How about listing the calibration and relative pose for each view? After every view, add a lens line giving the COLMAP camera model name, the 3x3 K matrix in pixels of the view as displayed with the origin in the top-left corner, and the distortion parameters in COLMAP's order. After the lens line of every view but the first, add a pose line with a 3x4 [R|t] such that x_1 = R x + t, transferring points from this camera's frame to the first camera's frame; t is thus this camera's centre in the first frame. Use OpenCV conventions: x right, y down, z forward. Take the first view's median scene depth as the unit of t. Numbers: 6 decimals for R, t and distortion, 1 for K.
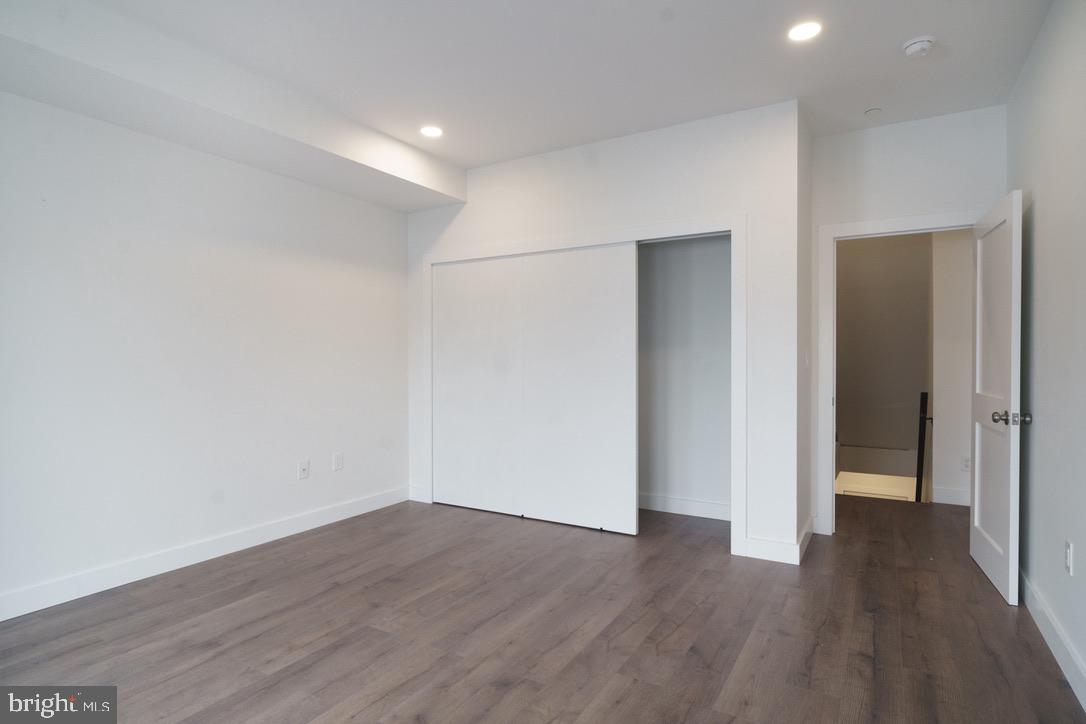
lens RADIAL K [[573.0, 0, 543.2], [0, 573.0, 359.0], [0, 0, 1]] dist [0.000643, 0.000586]
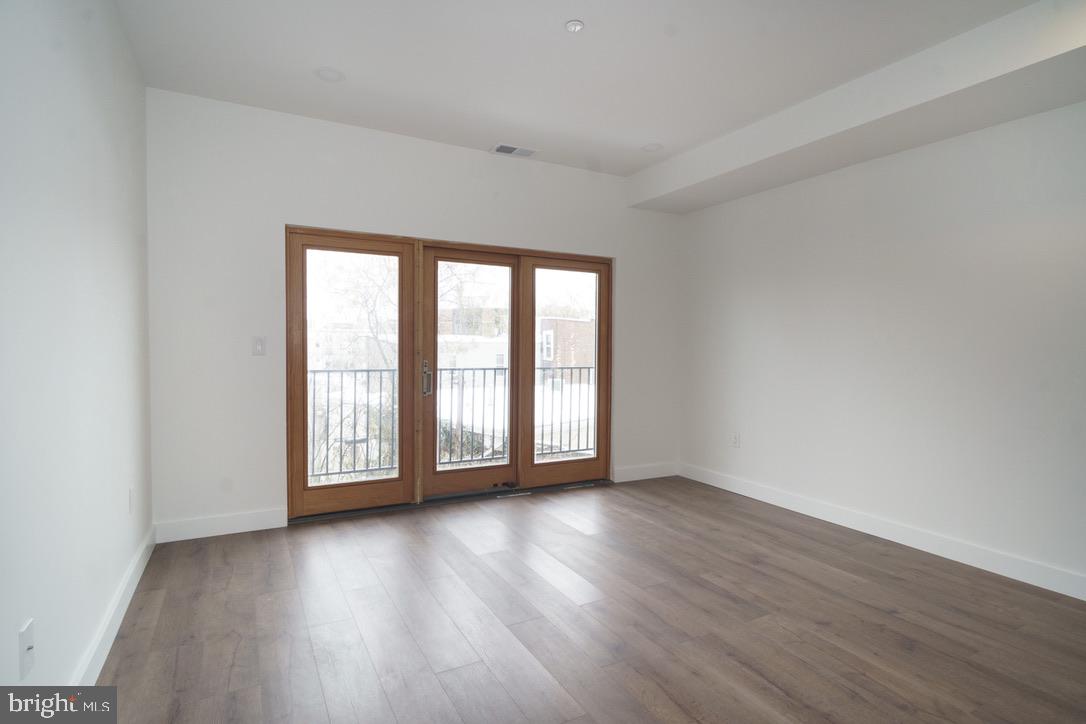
lens RADIAL K [[573.0, 0, 533.4], [0, 573.0, 362.6], [0, 0, 1]] dist [0.000643, 0.000586]
pose [[-0.522868, 0.021374, -0.852146, 0.725274], [-0.017362, 0.999211, 0.035716, 0.005039], [0.852237, 0.033470, -0.522085, 1.129850]]
